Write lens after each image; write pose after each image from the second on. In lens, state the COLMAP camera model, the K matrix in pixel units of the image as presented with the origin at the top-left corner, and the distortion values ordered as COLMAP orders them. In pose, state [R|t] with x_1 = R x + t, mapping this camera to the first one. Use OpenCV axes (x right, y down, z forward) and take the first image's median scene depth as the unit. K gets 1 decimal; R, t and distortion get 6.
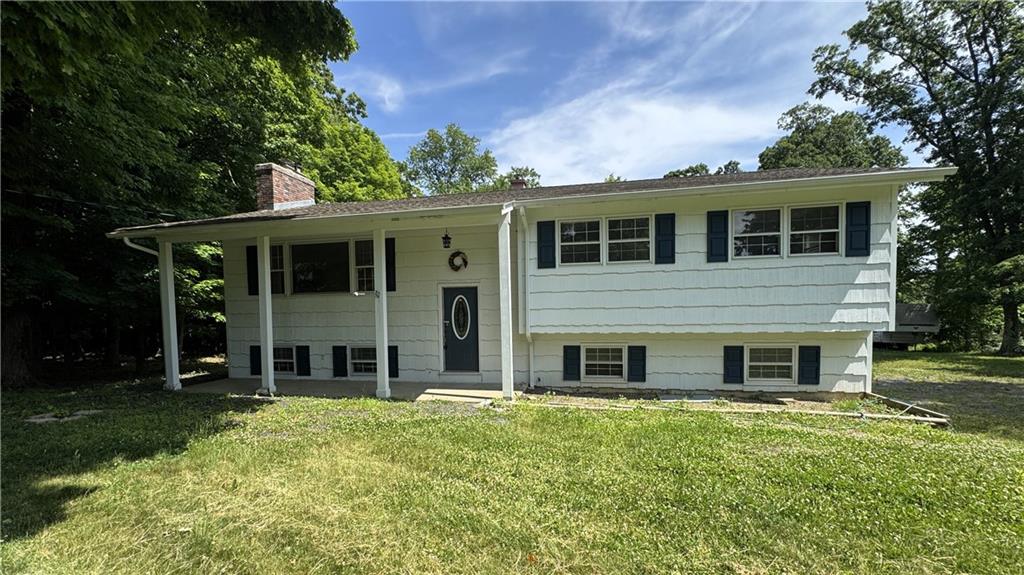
lens RADIAL K [[416.7, 0, 505.6], [0, 416.7, 315.3], [0, 0, 1]] dist [0.000045, -0.000424]
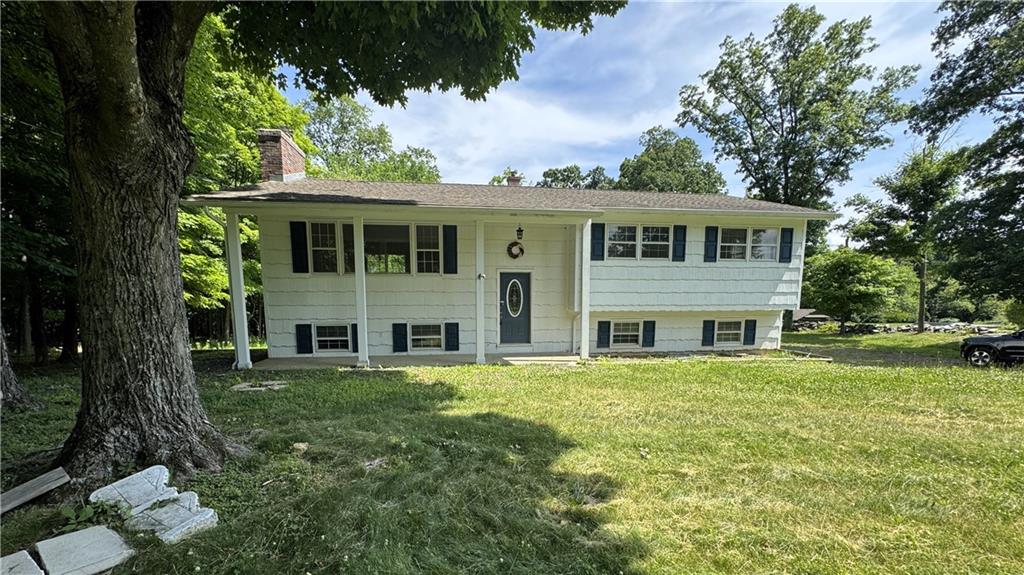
lens RADIAL K [[409.8, 0, 513.8], [0, 409.8, 334.6], [0, 0, 1]] dist [0.001458, 0.000076]
pose [[0.939558, -0.016494, 0.341993, -0.518381], [-0.012322, 0.996563, 0.081915, 0.013063], [-0.342169, -0.081178, 0.936125, -0.101085]]
